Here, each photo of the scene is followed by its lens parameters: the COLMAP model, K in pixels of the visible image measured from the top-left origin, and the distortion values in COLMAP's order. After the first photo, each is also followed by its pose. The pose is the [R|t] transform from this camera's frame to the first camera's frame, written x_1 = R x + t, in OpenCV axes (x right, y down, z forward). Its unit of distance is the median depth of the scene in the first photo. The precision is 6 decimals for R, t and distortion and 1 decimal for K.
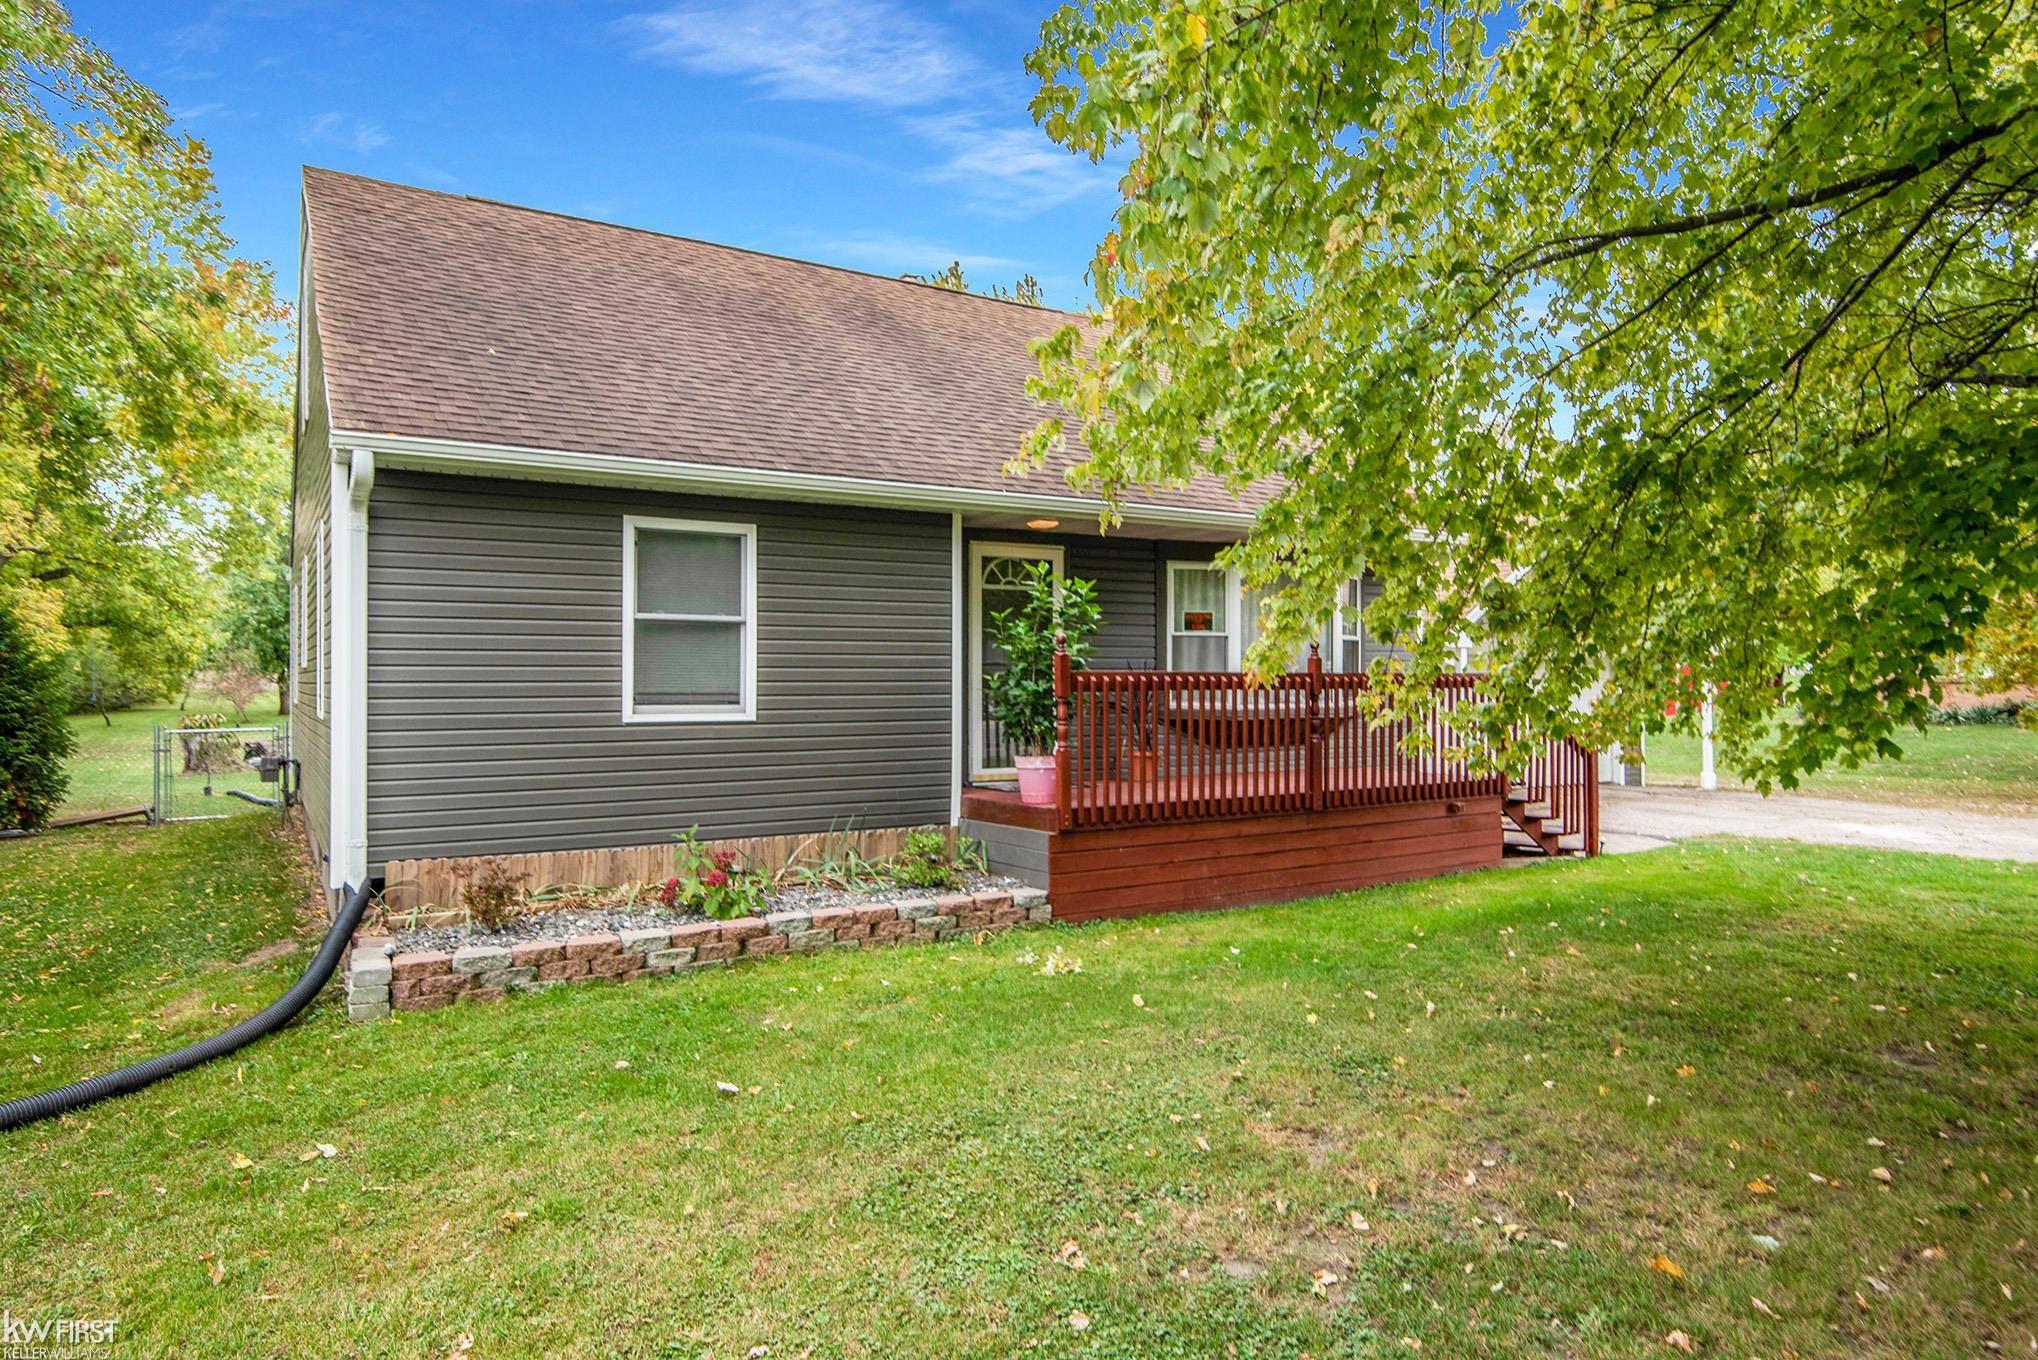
lens RADIAL K [[1262.7, 0, 1019.0], [0, 1262.7, 680.0], [0, 0, 1]] dist [0.002977, 0.000361]
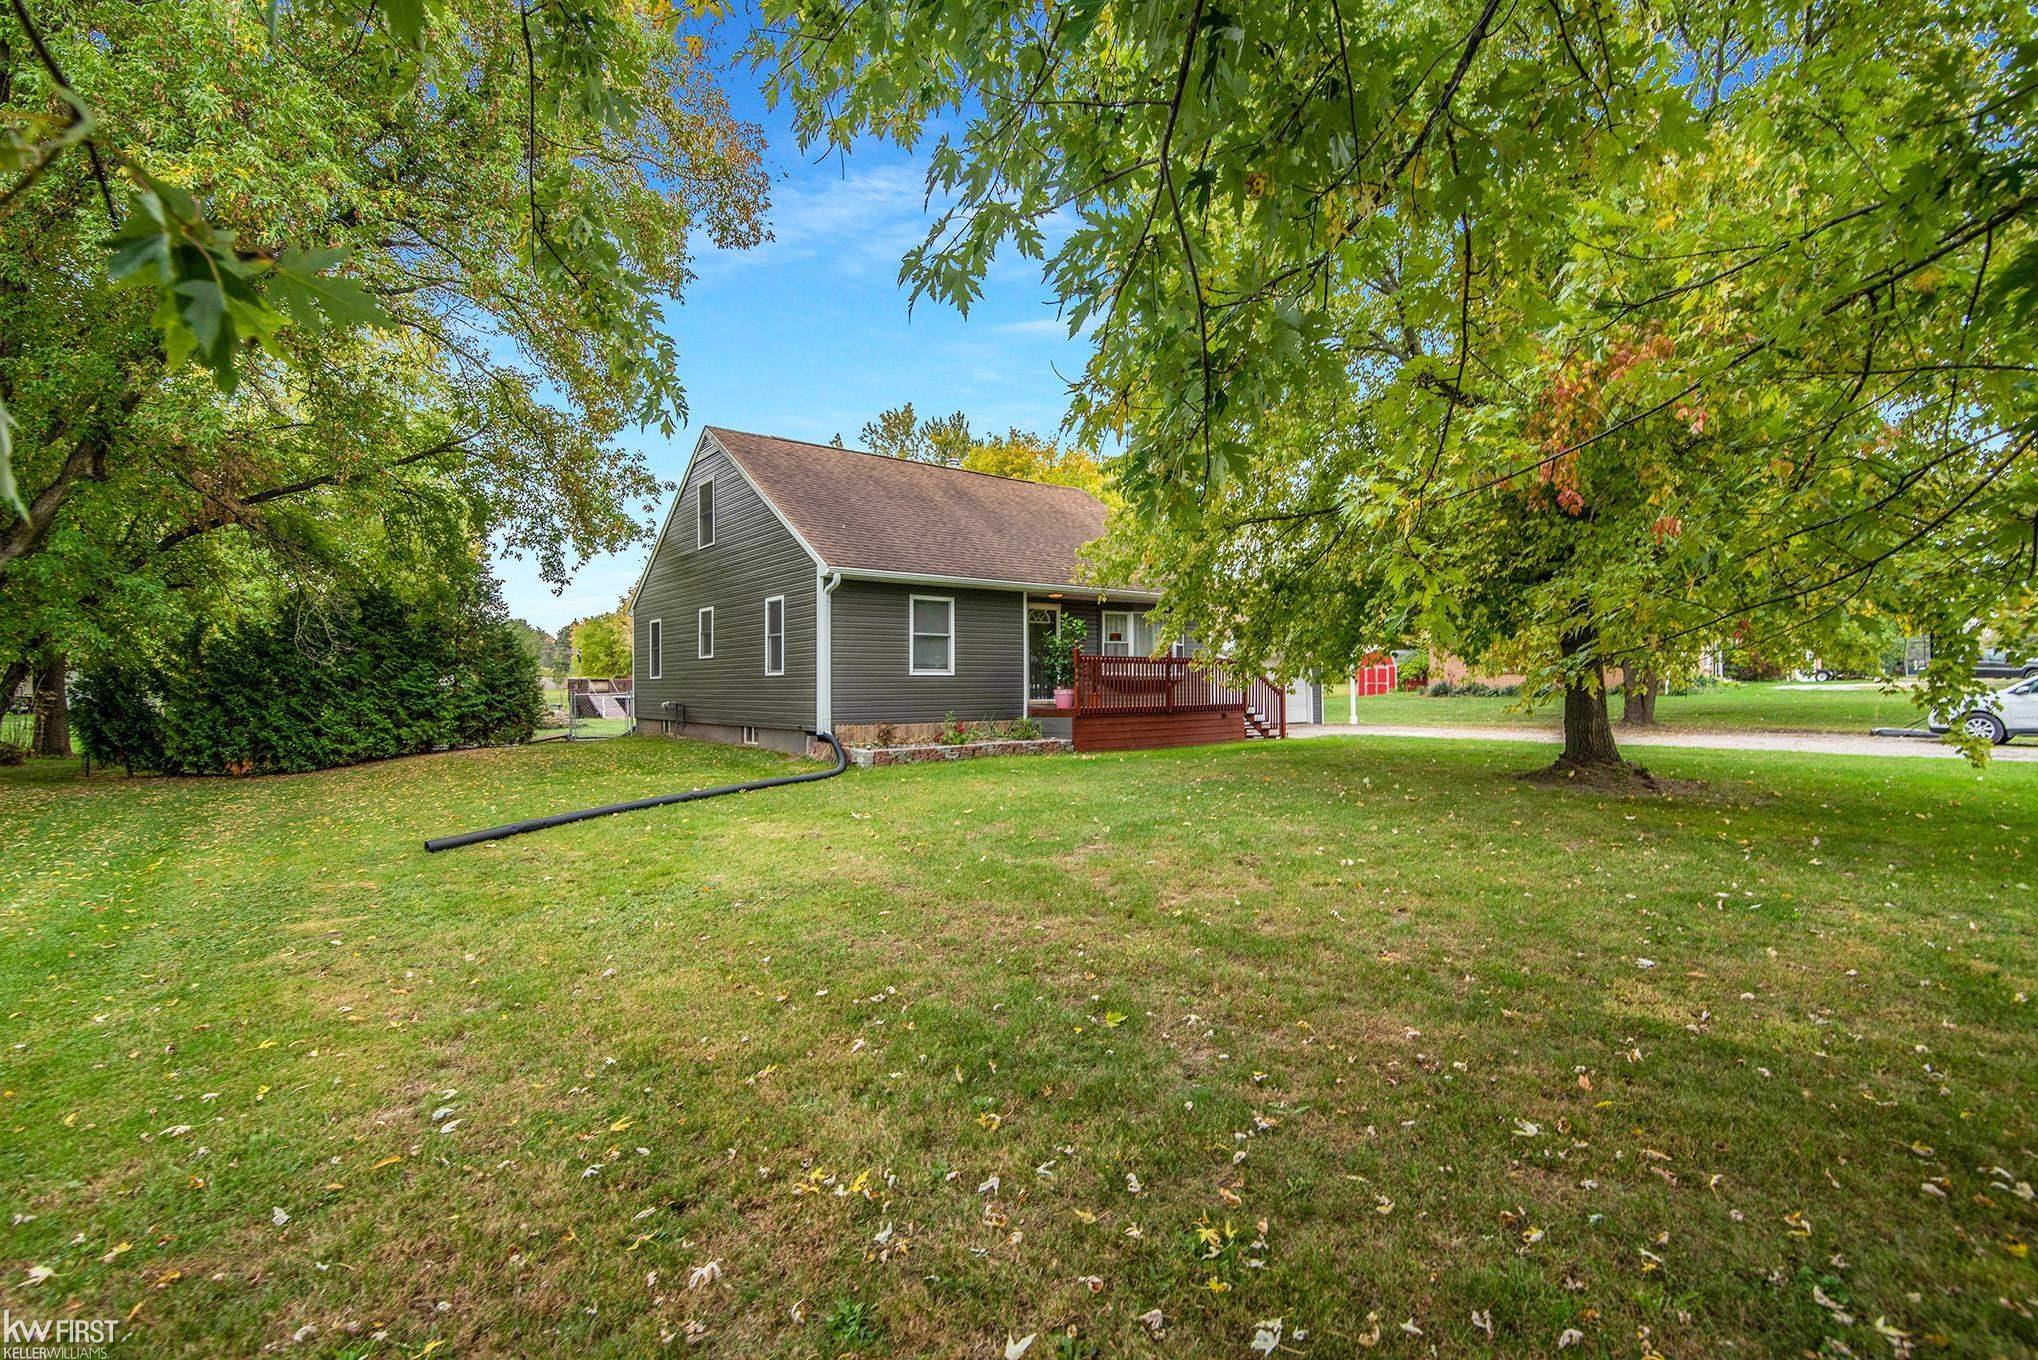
lens RADIAL K [[942.8, 0, 1019.0], [0, 942.8, 680.0], [0, 0, 1]] dist [-0.000124, -0.000005]
pose [[0.994006, -0.004671, 0.109225, -0.286273], [0.005190, 0.999977, -0.004467, 0.050567], [-0.109201, 0.005007, 0.994007, -0.885183]]
